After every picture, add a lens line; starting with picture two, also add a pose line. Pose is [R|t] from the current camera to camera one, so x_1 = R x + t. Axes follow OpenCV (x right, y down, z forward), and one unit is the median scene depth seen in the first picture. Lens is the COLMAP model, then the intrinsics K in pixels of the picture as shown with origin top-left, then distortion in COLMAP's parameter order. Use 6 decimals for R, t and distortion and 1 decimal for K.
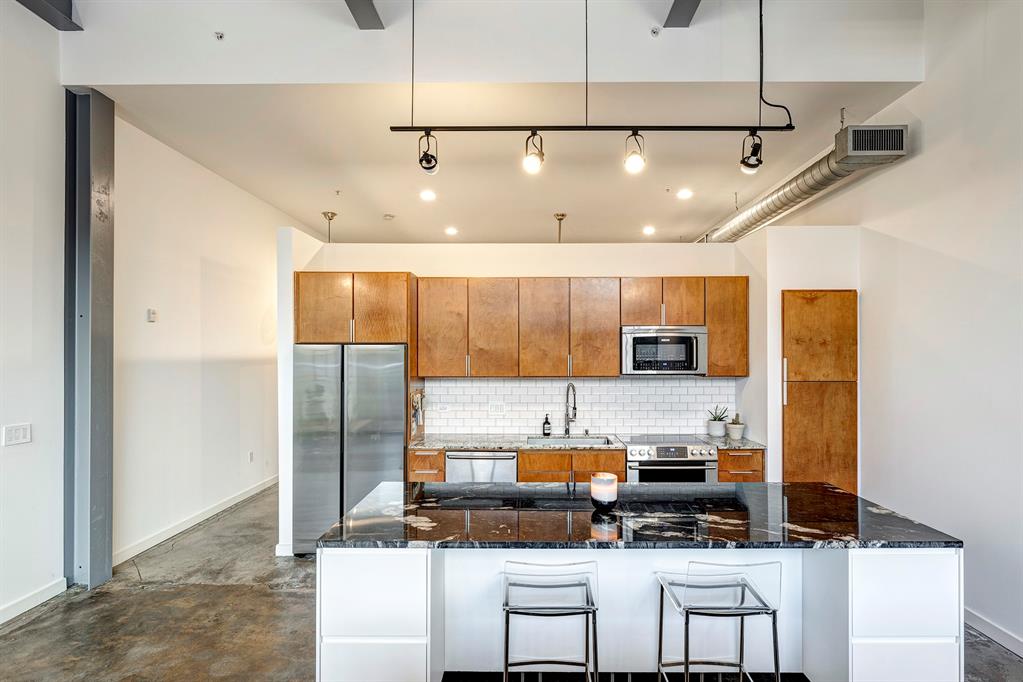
lens RADIAL K [[489.2, 0, 544.9], [0, 489.2, 350.5], [0, 0, 1]] dist [-0.004570, -0.000405]
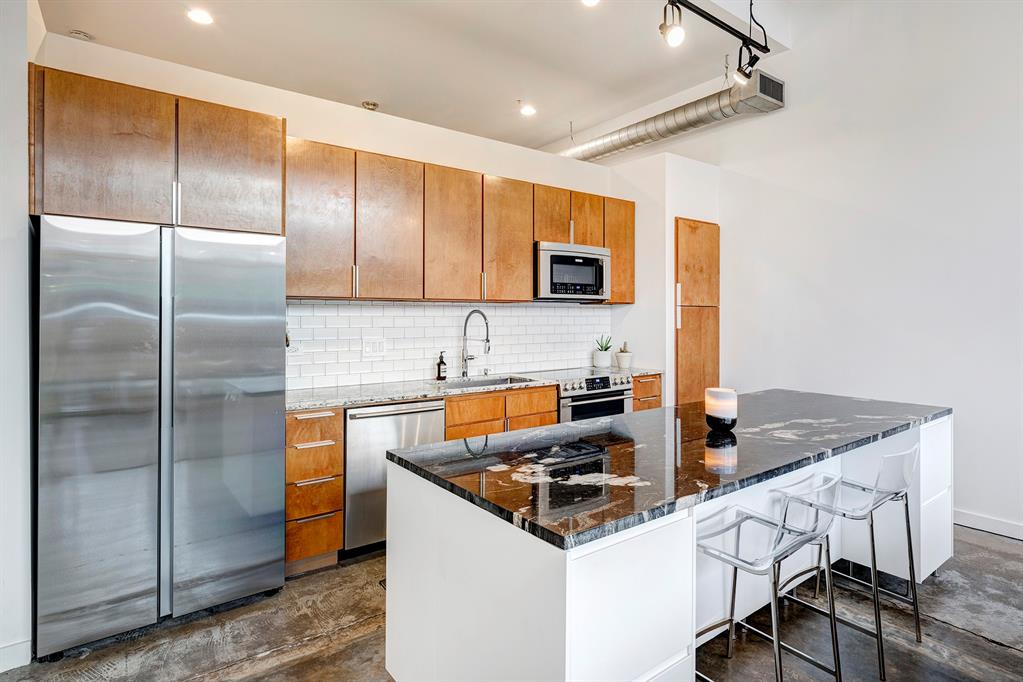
lens RADIAL K [[532.8, 0, 514.8], [0, 532.8, 314.0], [0, 0, 1]] dist [-0.000288, 0.000314]
pose [[0.800905, 0.002313, 0.598787, -0.445647], [-0.002431, 0.999997, -0.000612, 0.080305], [-0.598787, -0.000966, 0.800908, 0.303527]]
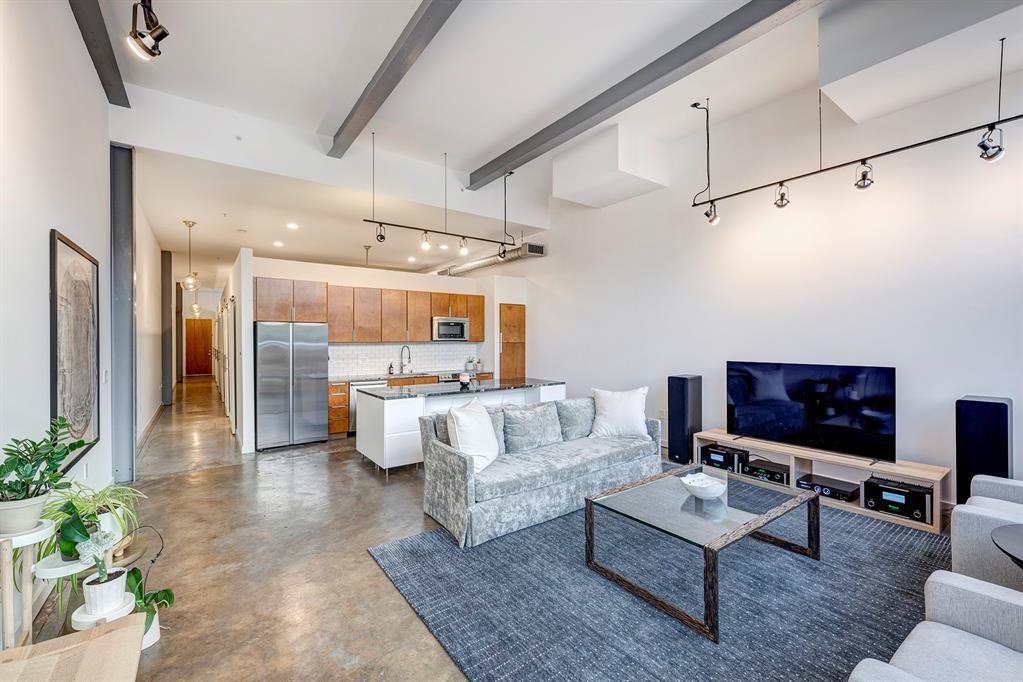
lens RADIAL K [[420.0, 0, 503.6], [0, 420.0, 341.7], [0, 0, 1]] dist [-0.000050, 0.000020]
pose [[0.807320, -0.004806, 0.590094, -0.662925], [-0.001056, 0.999953, 0.009589, 0.038860], [-0.590113, -0.008364, 0.807277, -0.606733]]
